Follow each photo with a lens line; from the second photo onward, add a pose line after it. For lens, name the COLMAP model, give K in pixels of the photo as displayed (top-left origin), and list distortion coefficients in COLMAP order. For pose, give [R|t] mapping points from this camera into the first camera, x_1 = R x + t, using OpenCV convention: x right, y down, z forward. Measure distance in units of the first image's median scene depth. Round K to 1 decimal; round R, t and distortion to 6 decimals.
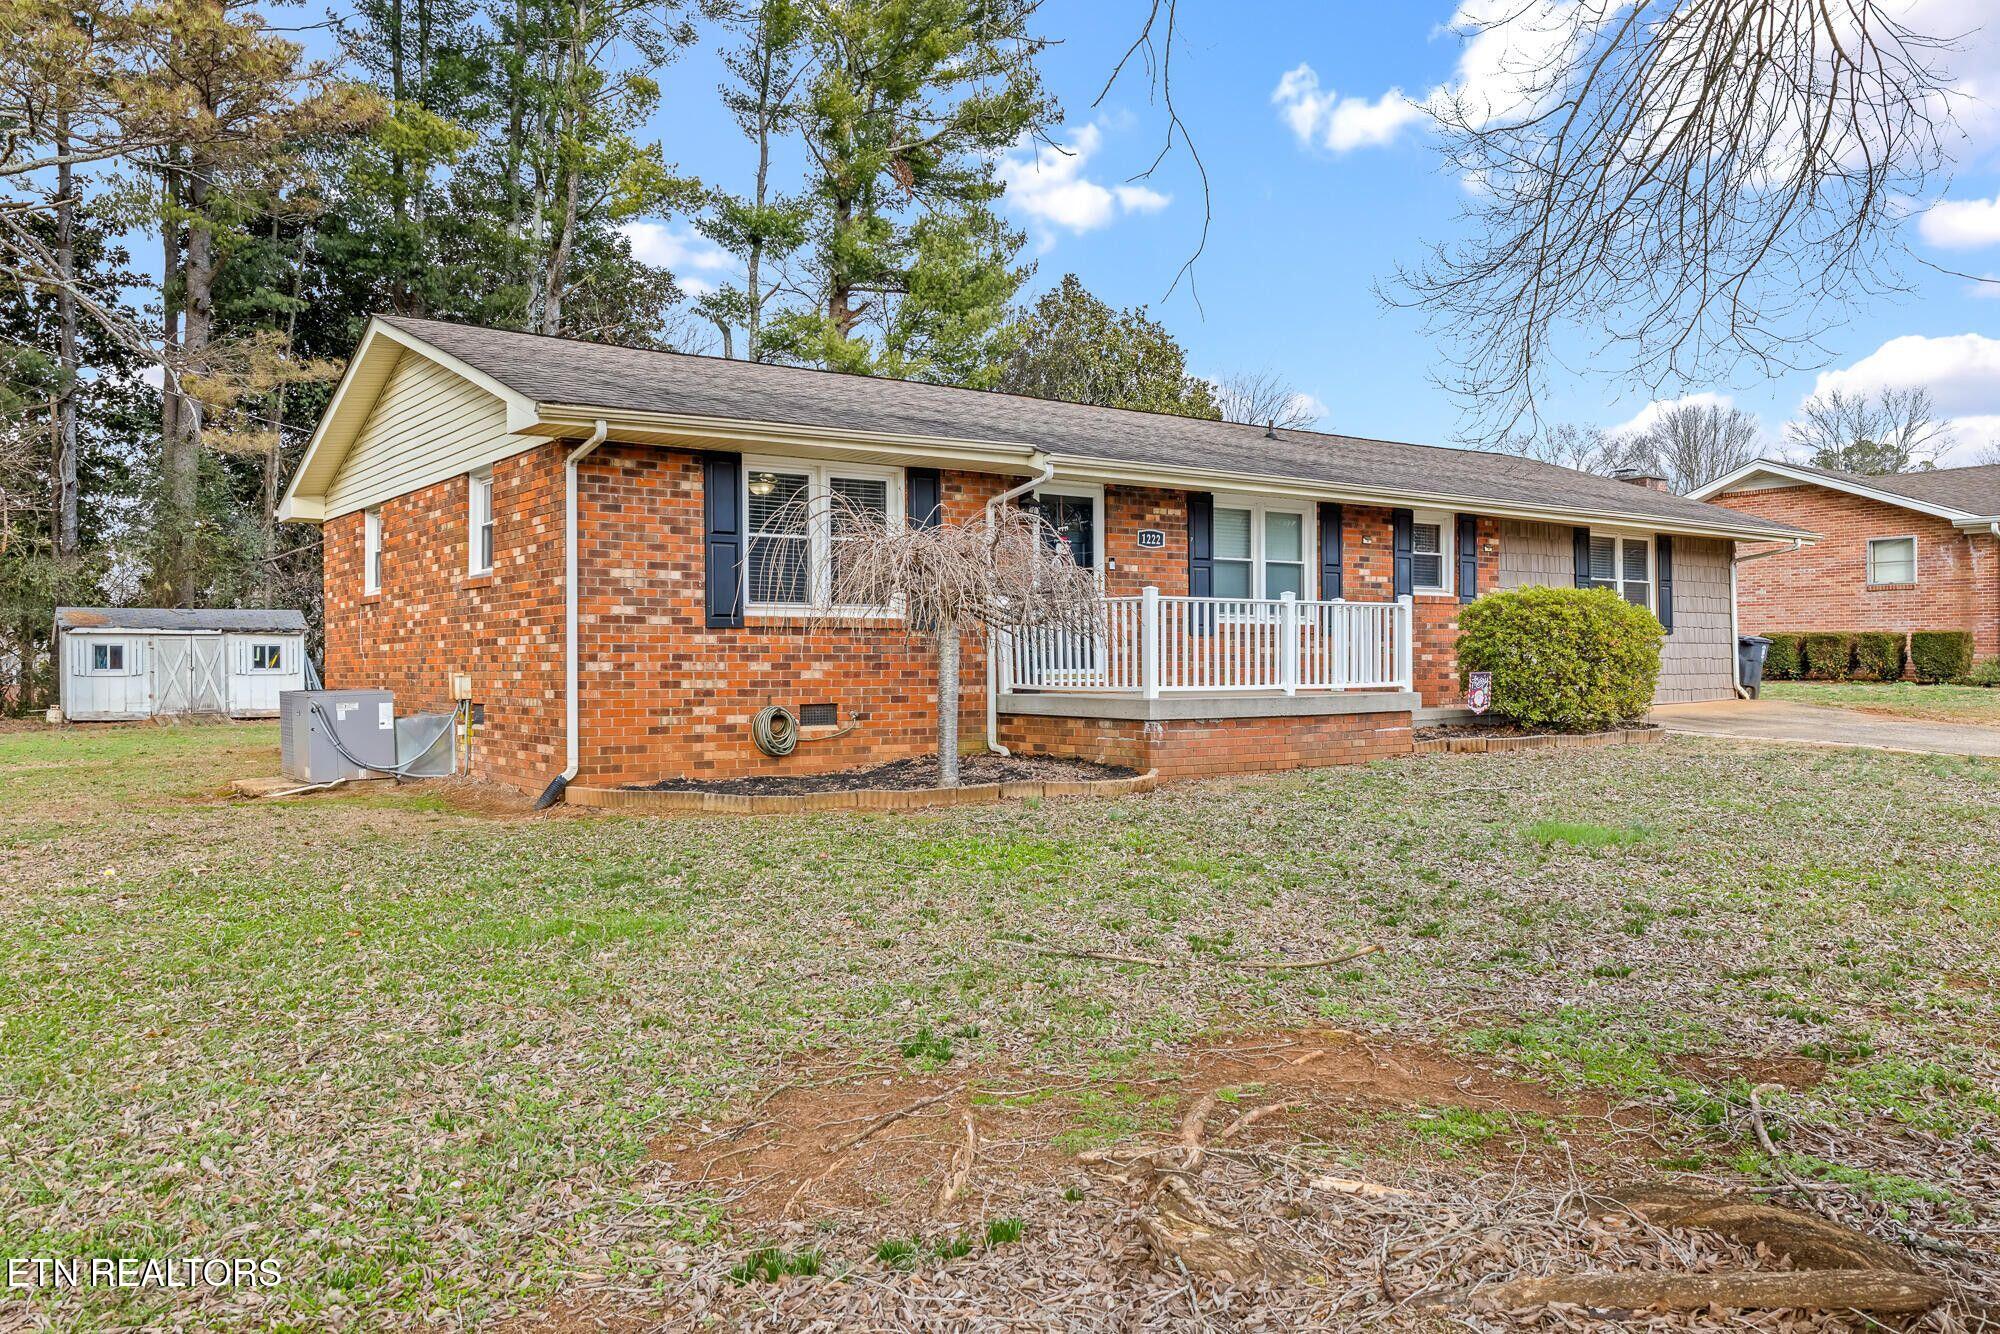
lens RADIAL K [[1492.1, 0, 1003.9], [0, 1492.1, 651.3], [0, 0, 1]] dist [-0.028065, 0.000201]
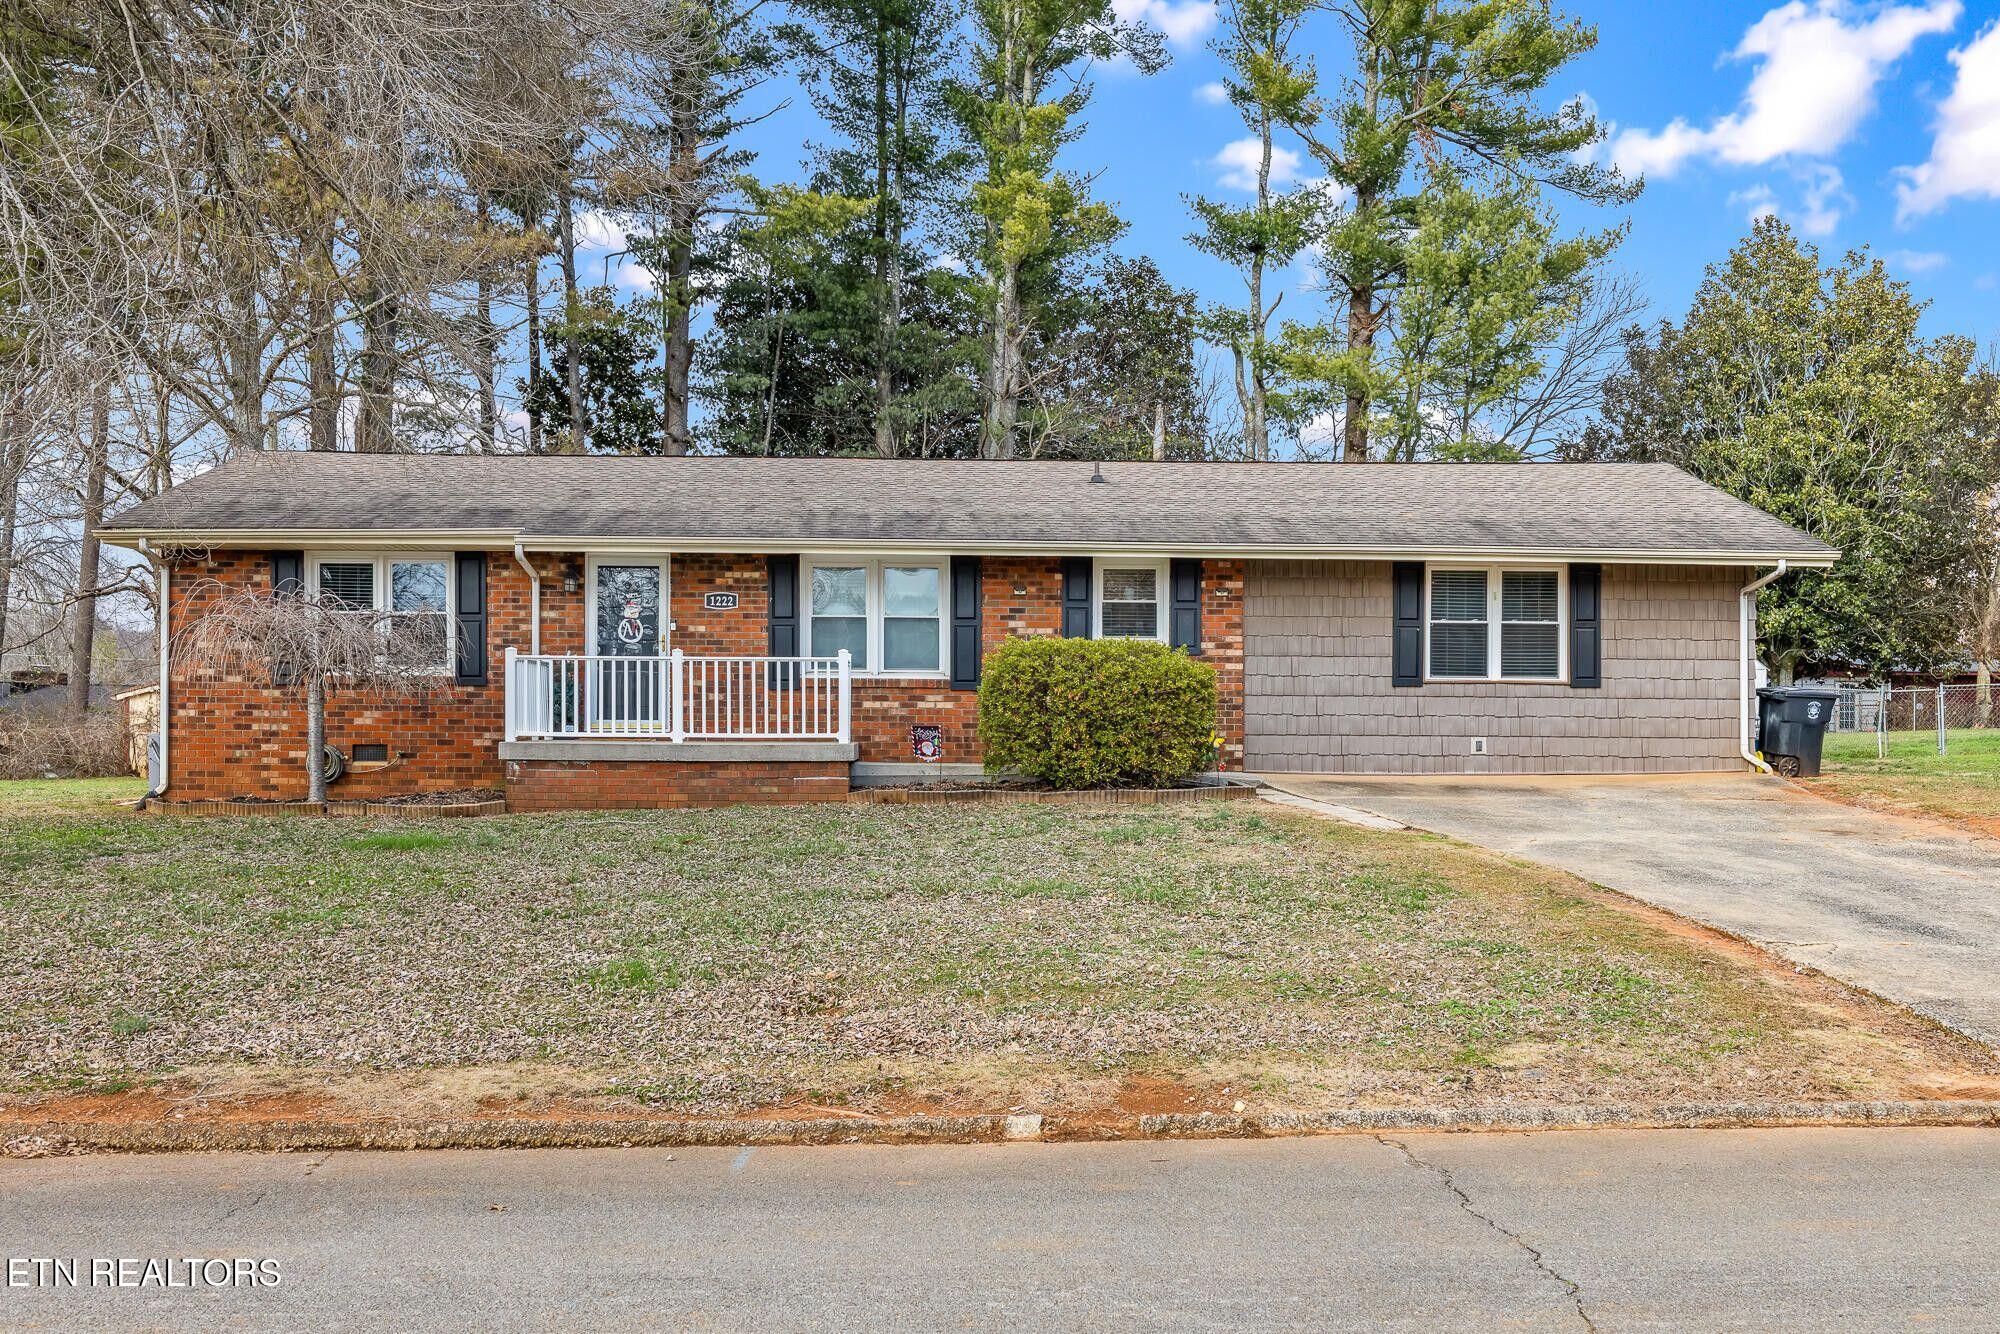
lens RADIAL K [[1870.5, 0, 991.9], [0, 1870.5, 680.7], [0, 0, 1]] dist [-0.021214, 0.000000]
pose [[0.836602, -0.006462, -0.547774, 1.132922], [-0.004838, 0.999804, -0.019184, 0.008841], [0.547790, 0.018700, 0.836407, -0.032995]]
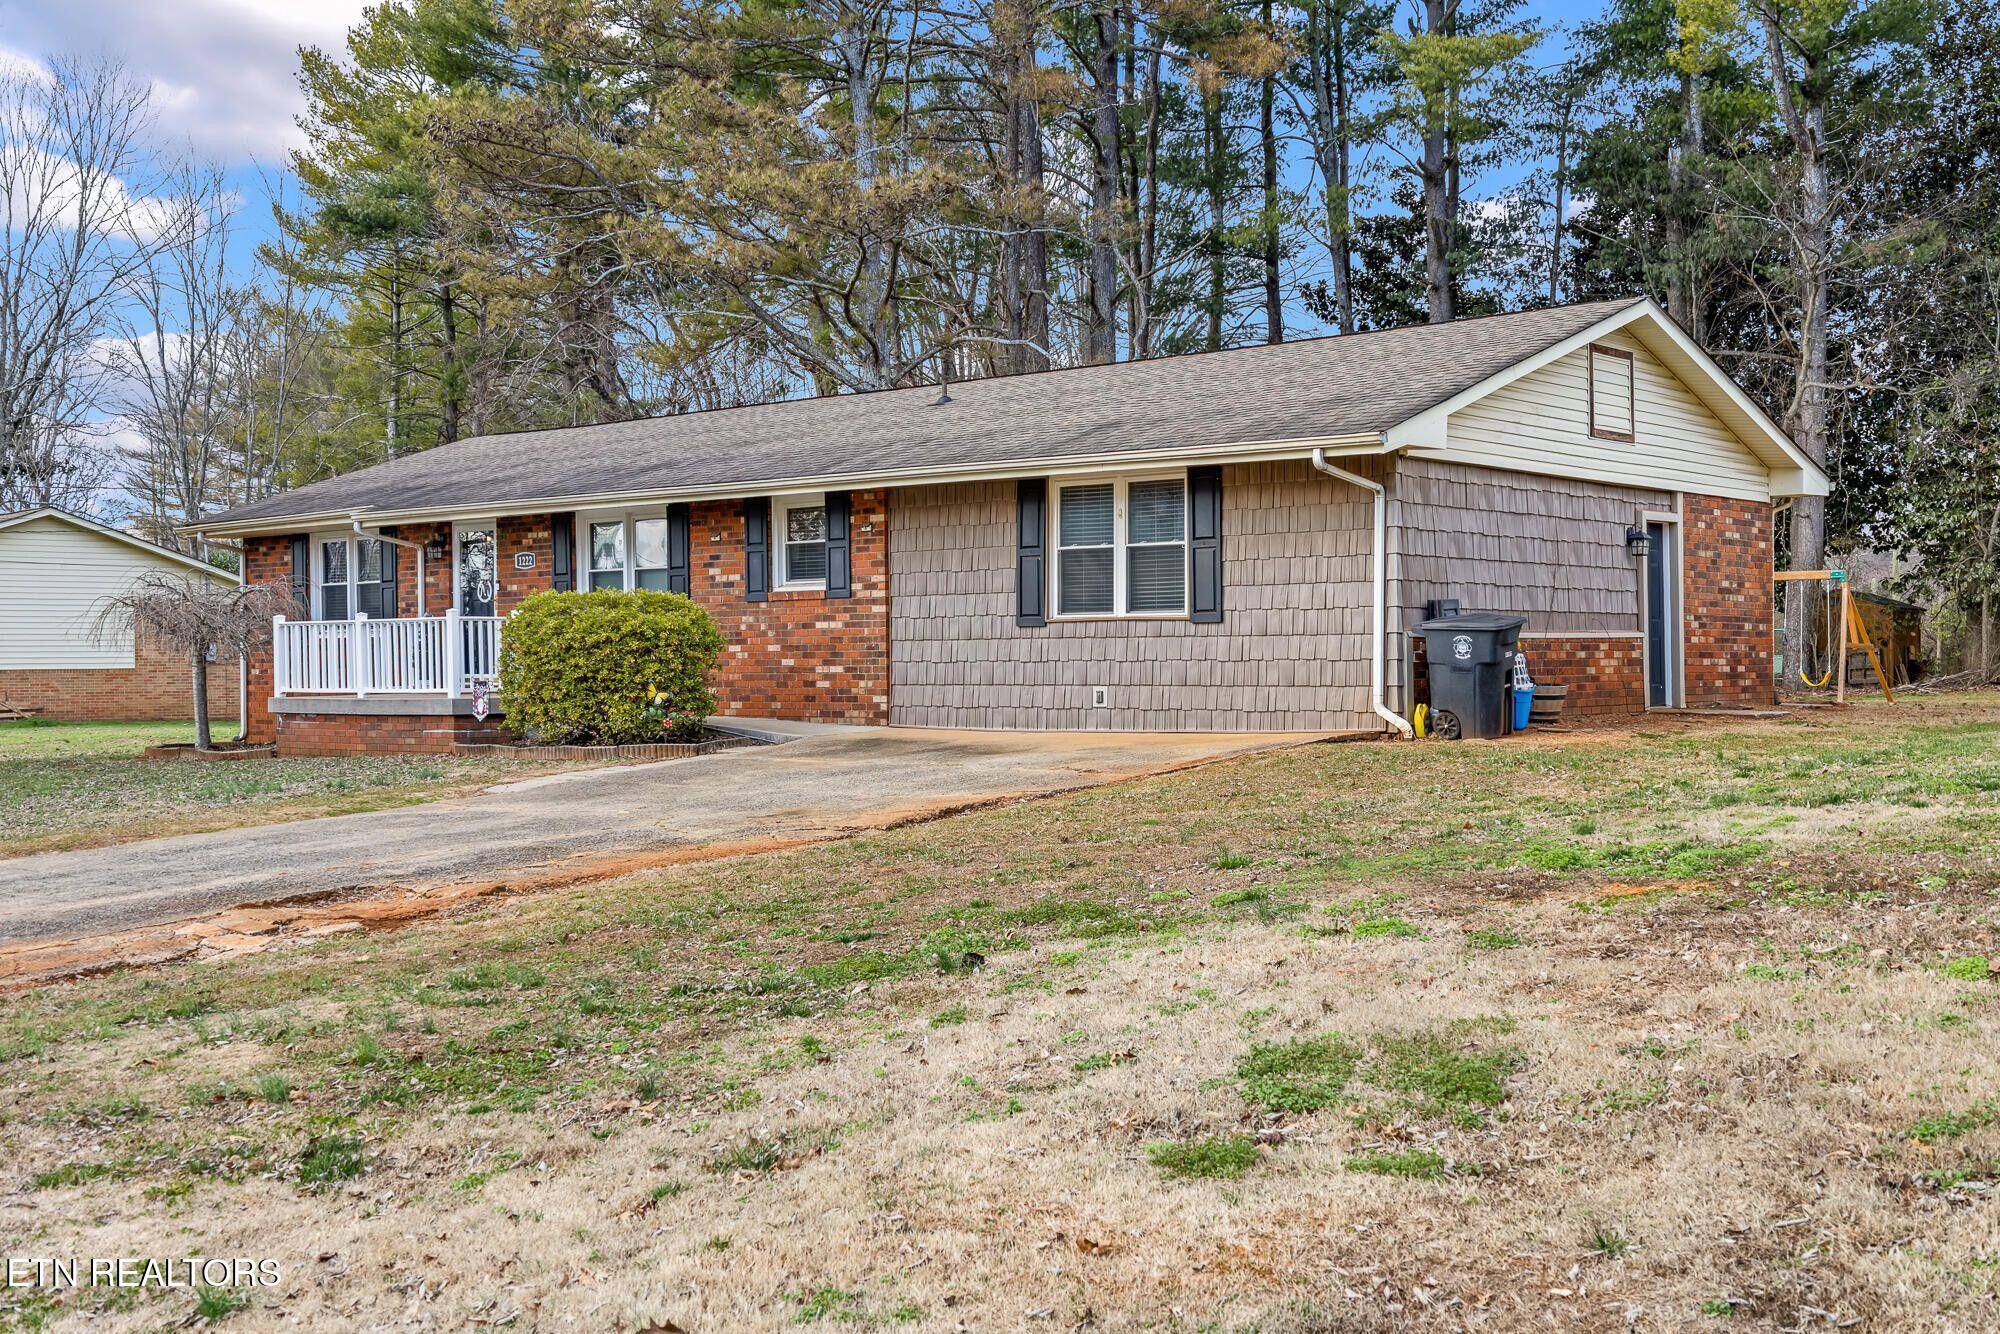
lens RADIAL K [[2325.4, 0, 1001.8], [0, 2325.4, 669.2], [0, 0, 1]] dist [-0.024803, 0.000000]
pose [[0.225289, 0.009274, -0.974248, 2.157320], [0.018424, 0.999735, 0.013777, -0.011042], [0.974118, -0.021053, 0.225058, 1.070903]]
